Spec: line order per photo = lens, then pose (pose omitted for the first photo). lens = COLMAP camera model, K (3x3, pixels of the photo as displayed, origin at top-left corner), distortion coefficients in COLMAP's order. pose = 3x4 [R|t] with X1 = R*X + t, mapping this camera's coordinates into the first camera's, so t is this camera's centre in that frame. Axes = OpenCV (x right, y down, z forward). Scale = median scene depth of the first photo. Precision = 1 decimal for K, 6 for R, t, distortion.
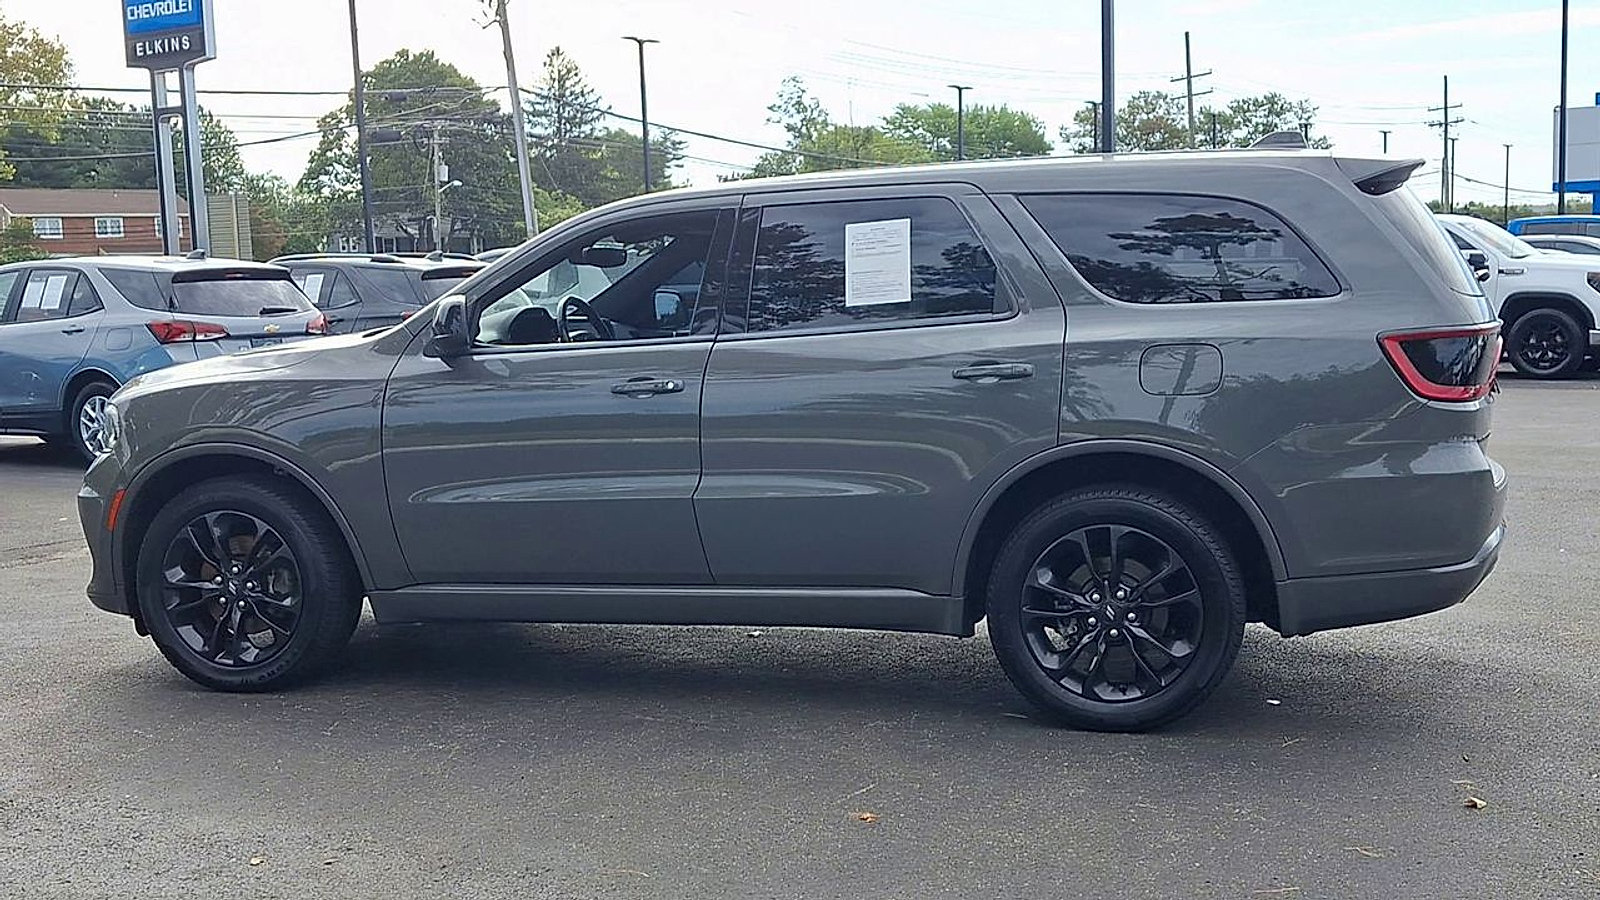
lens RADIAL K [[2080.0, 0, 765.2], [0, 2080.0, 458.5], [0, 0, 1]] dist [0.231149, -0.561249]
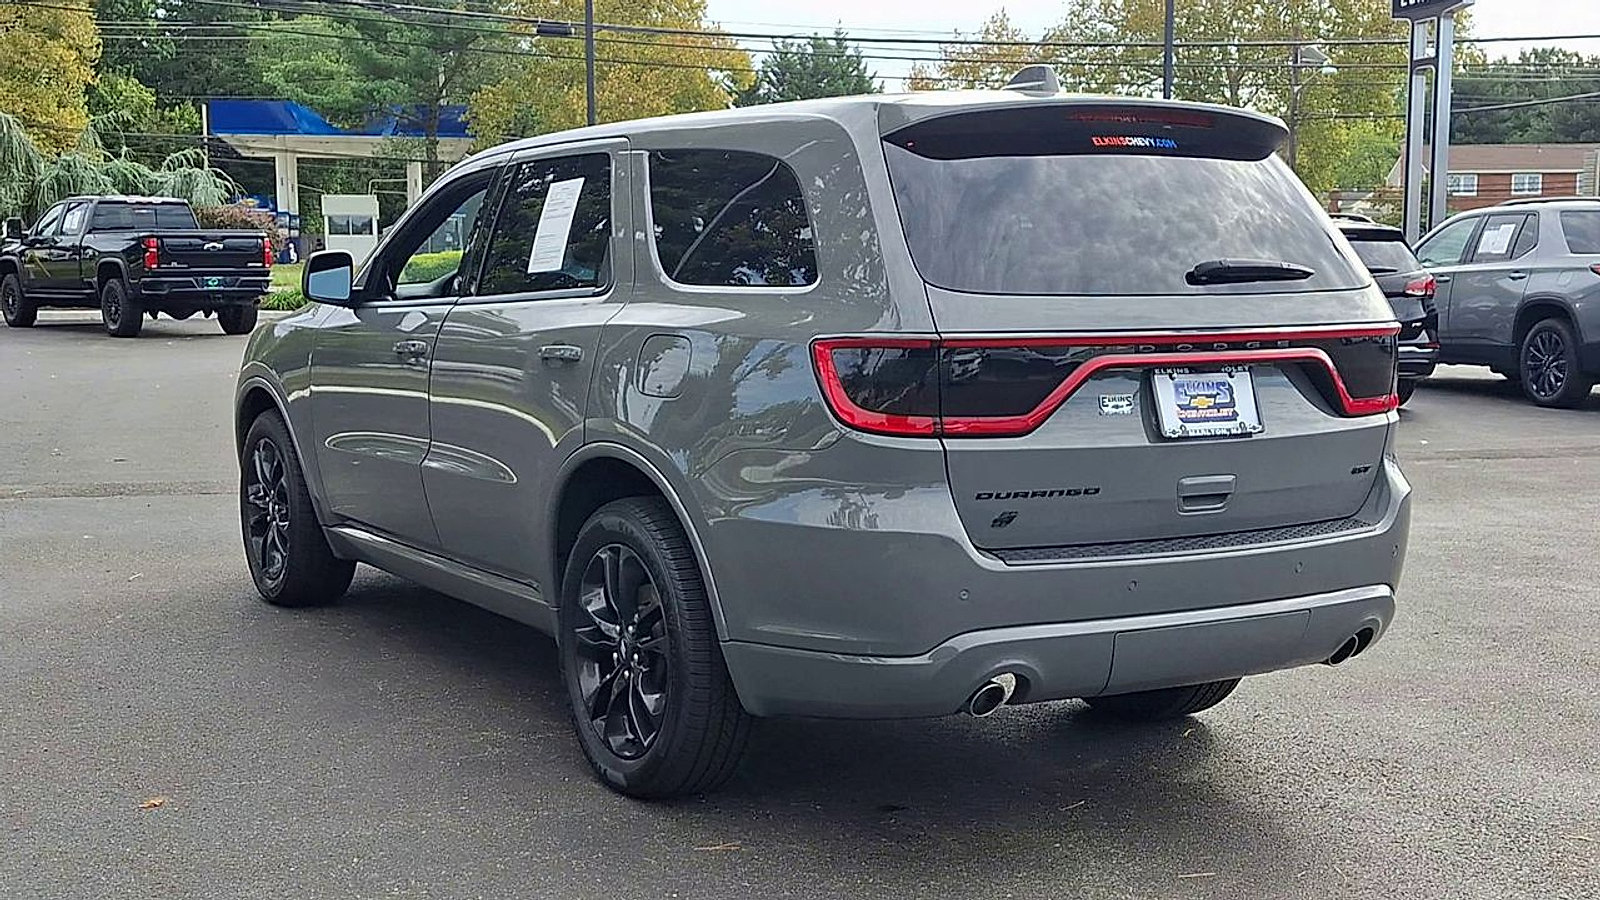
lens RADIAL K [[2080.0, 0, 765.2], [0, 2080.0, 458.5], [0, 0, 1]] dist [0.231149, -0.561249]
pose [[0.701279, 0.104648, -0.705164, 0.671302], [-0.090237, 0.994241, 0.057808, -0.047906], [0.707152, 0.023092, 0.706684, 0.379448]]
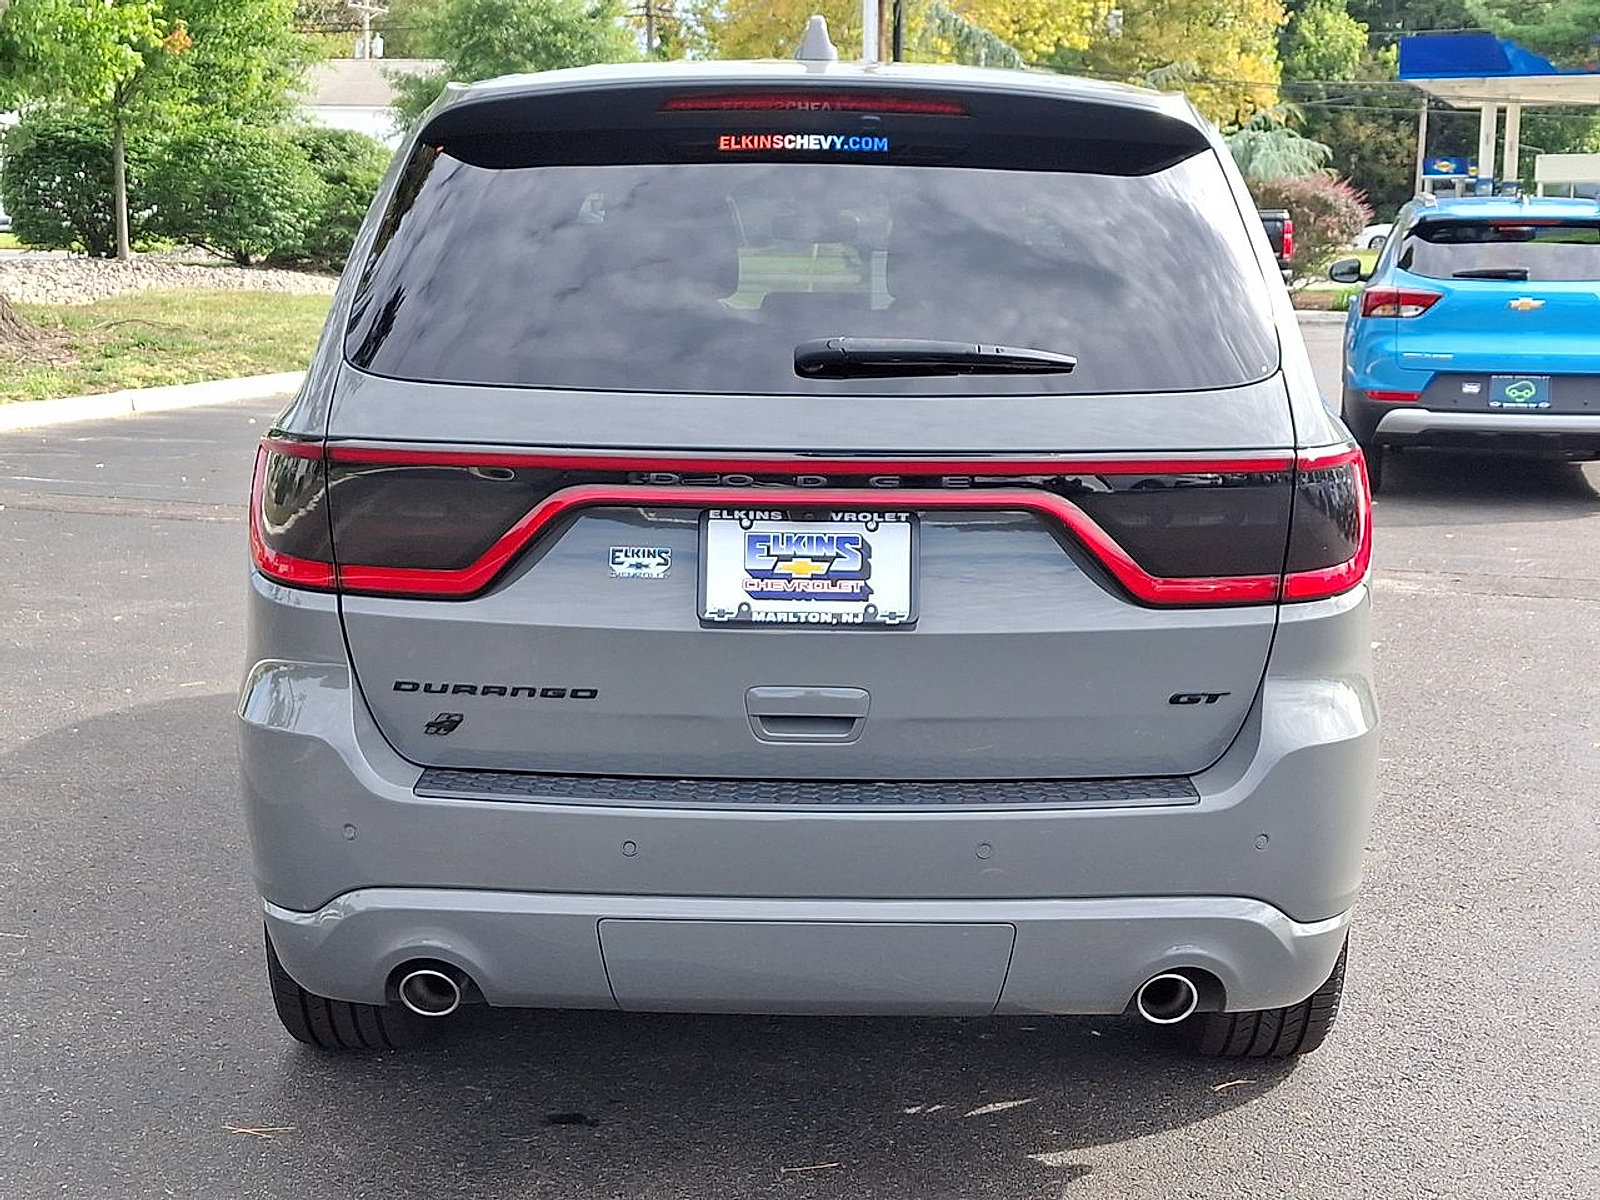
lens RADIAL K [[2585.8, 0, 756.9], [0, 2585.8, 573.4], [0, 0, 1]] dist [0.428169, -1.683806]
pose [[0.213961, 0.167919, -0.962301, 0.783410], [-0.106953, 0.983219, 0.147789, -0.110921], [0.970969, 0.071300, 0.228330, 0.806749]]
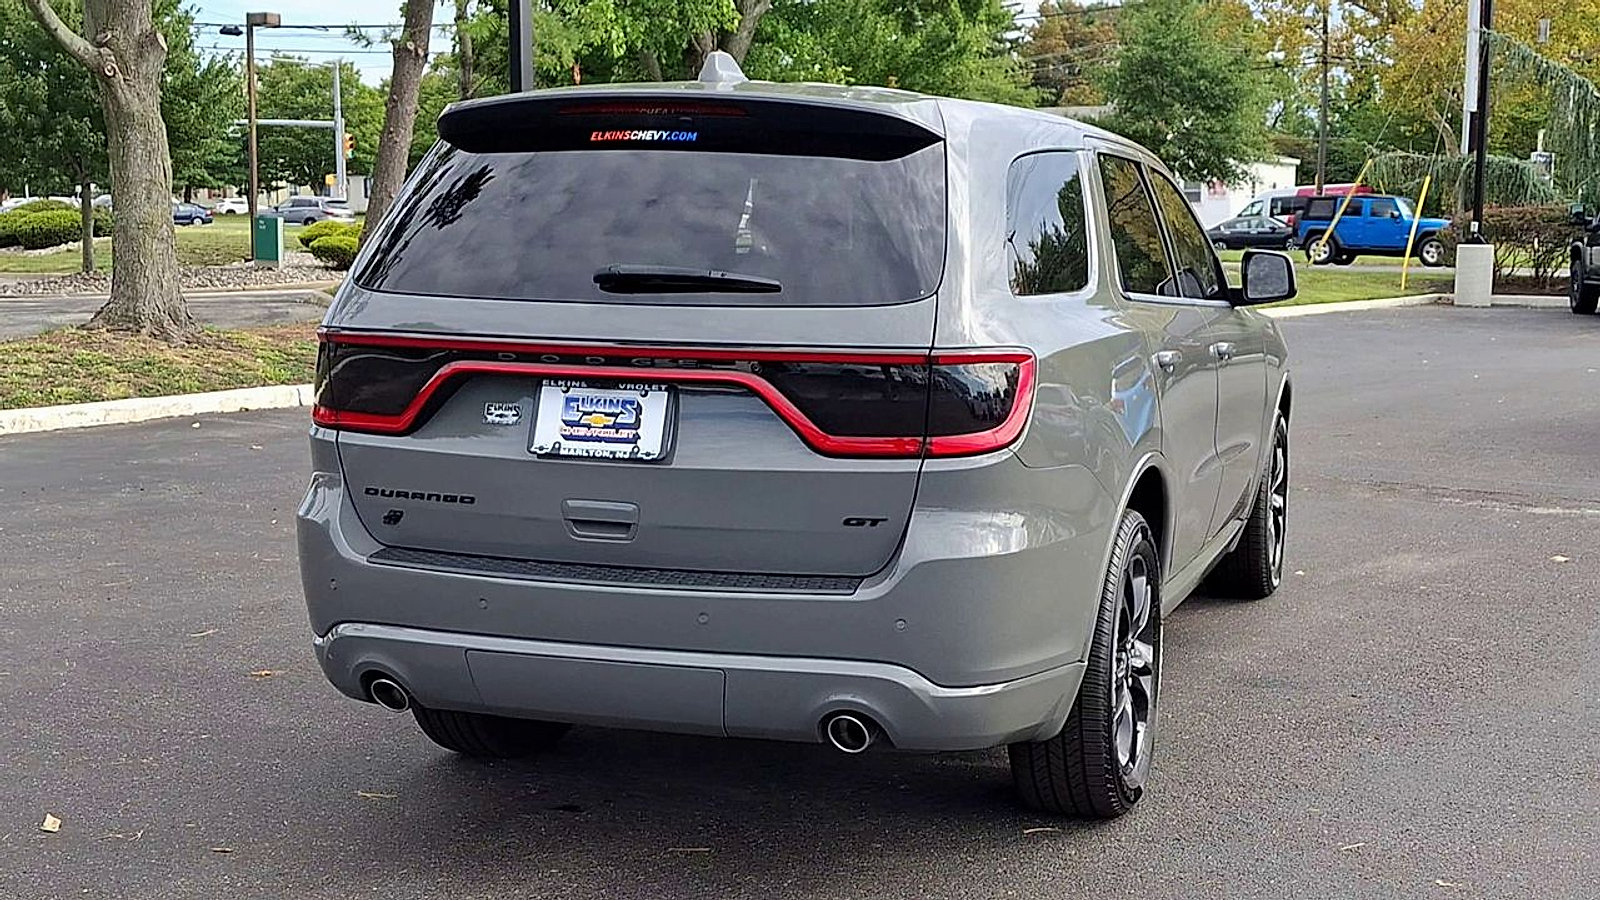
lens RADIAL K [[2080.0, 0, 765.2], [0, 2080.0, 458.5], [0, 0, 1]] dist [0.231149, -0.561249]
pose [[-0.112460, 0.143473, -0.983244, 0.882433], [-0.098964, 0.982984, 0.154754, -0.124657], [0.988716, 0.114710, -0.096348, 1.031824]]
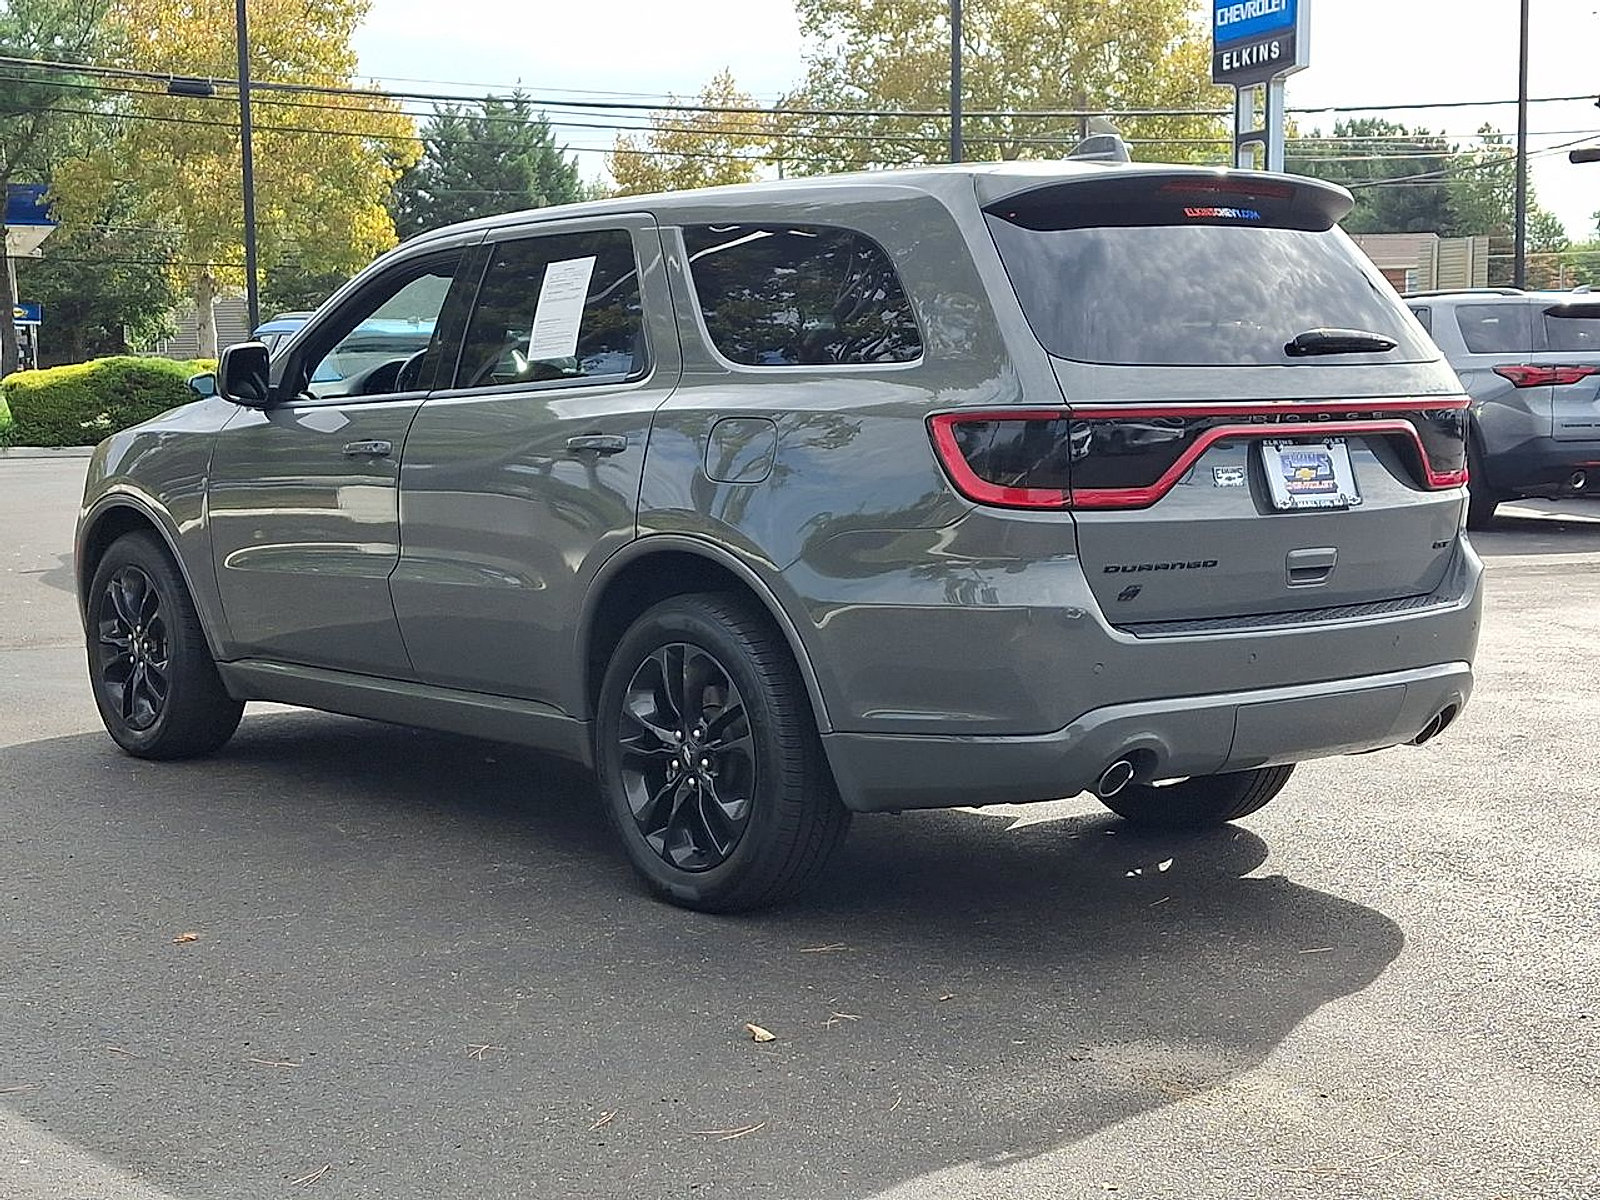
lens RADIAL K [[2725.3, 0, 759.0], [0, 2725.3, 594.8], [0, 0, 1]] dist [0.214271, -0.213044]
pose [[0.799951, 0.073381, -0.595561, 0.676568], [-0.071989, 0.997062, 0.026155, -0.013387], [0.595731, 0.021951, 0.802884, 0.160910]]
